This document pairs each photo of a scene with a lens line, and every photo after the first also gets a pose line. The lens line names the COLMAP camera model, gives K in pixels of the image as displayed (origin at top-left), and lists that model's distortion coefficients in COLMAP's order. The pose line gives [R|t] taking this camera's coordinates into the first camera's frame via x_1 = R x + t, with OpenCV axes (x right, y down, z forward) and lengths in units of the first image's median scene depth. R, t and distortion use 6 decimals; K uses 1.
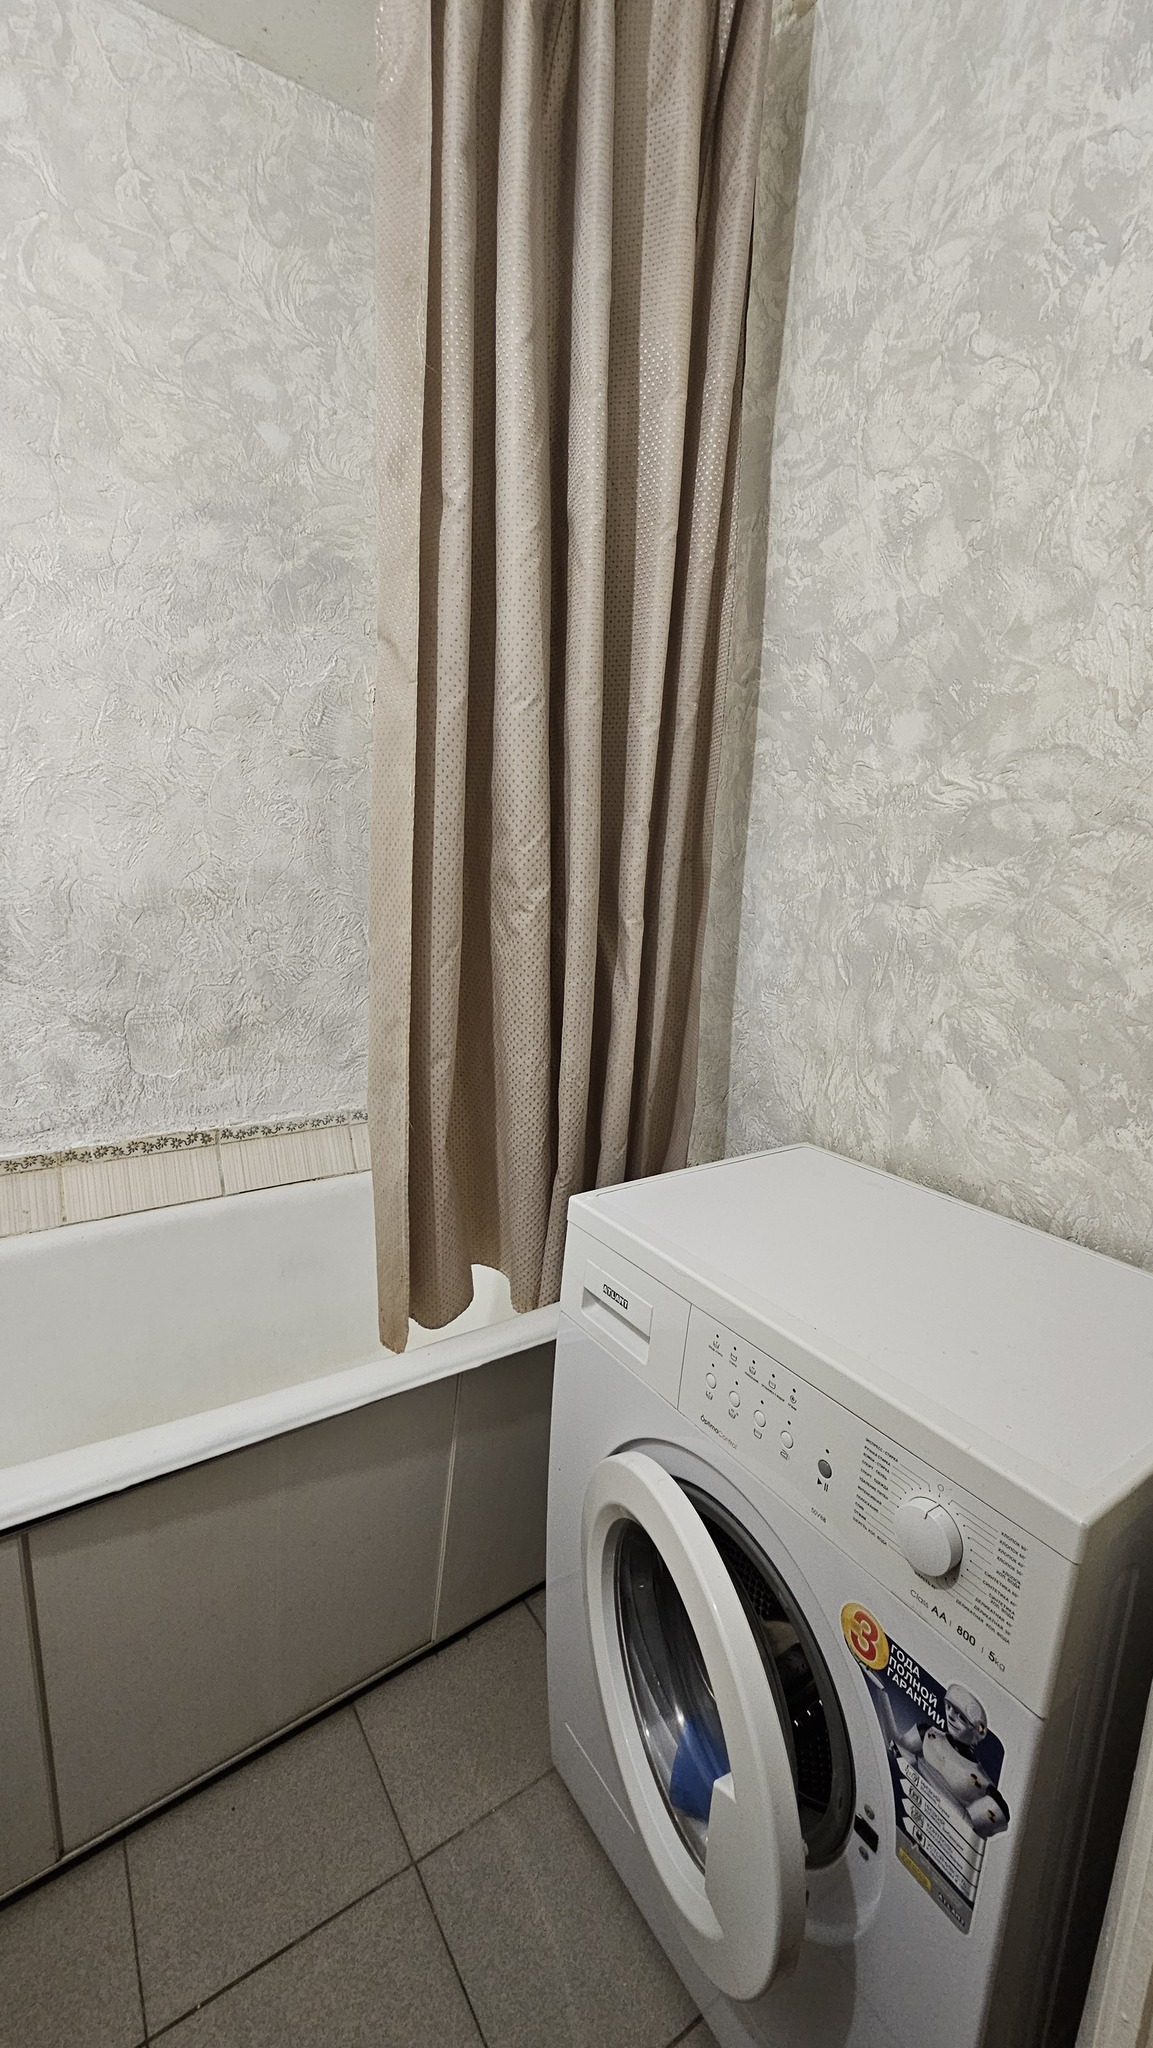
lens RADIAL K [[841.2, 0, 584.3], [0, 841.2, 1017.9], [0, 0, 1]] dist [-0.000962, -0.000181]
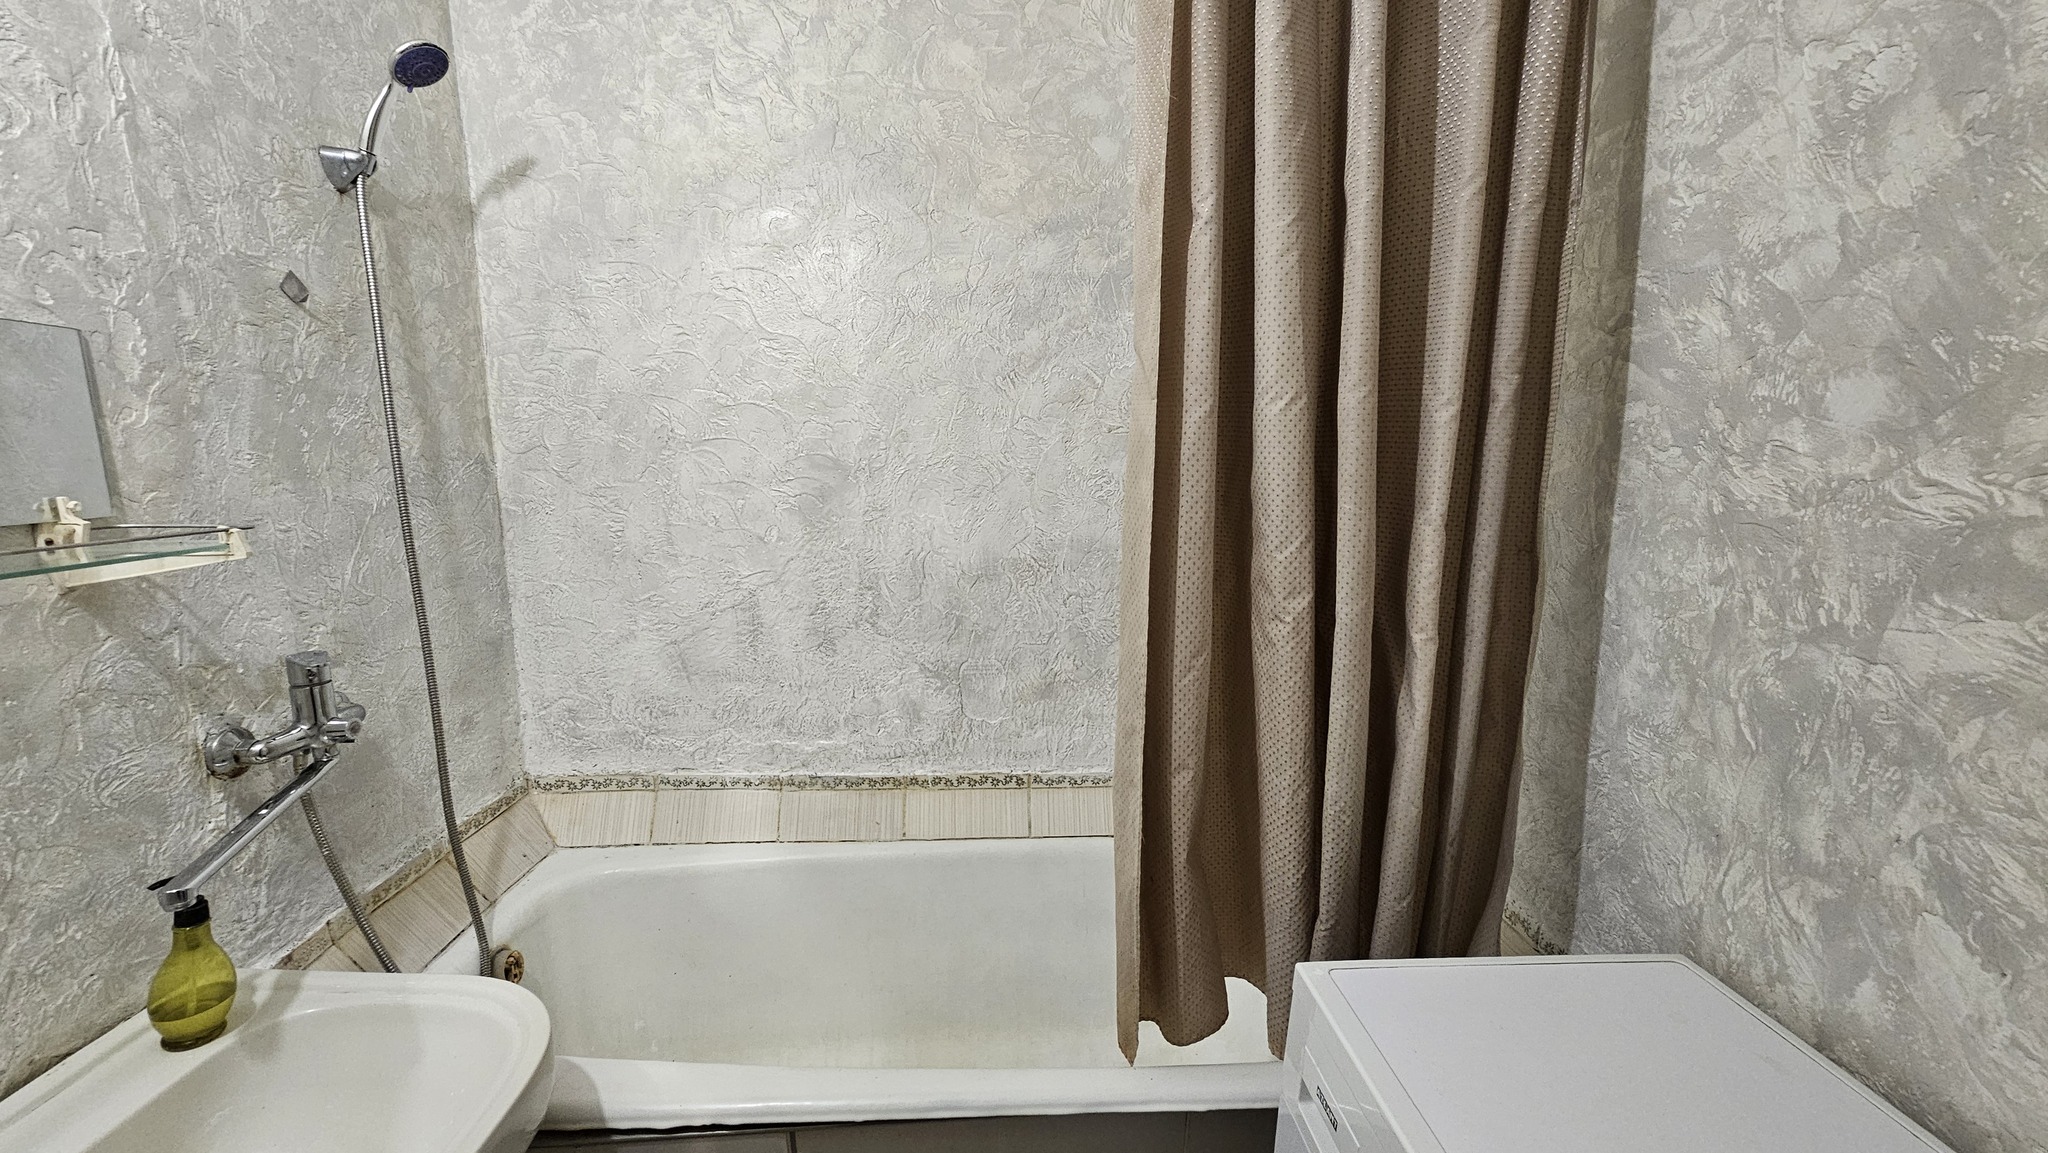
lens RADIAL K [[841.2, 0, 1015.4], [0, 841.2, 567.7], [0, 0, 1]] dist [-0.000962, -0.000181]
pose [[0.845569, 0.035838, -0.532661, 0.147888], [-0.066050, 0.997101, -0.037765, -0.114752], [0.529764, 0.067116, 0.845485, 0.063386]]
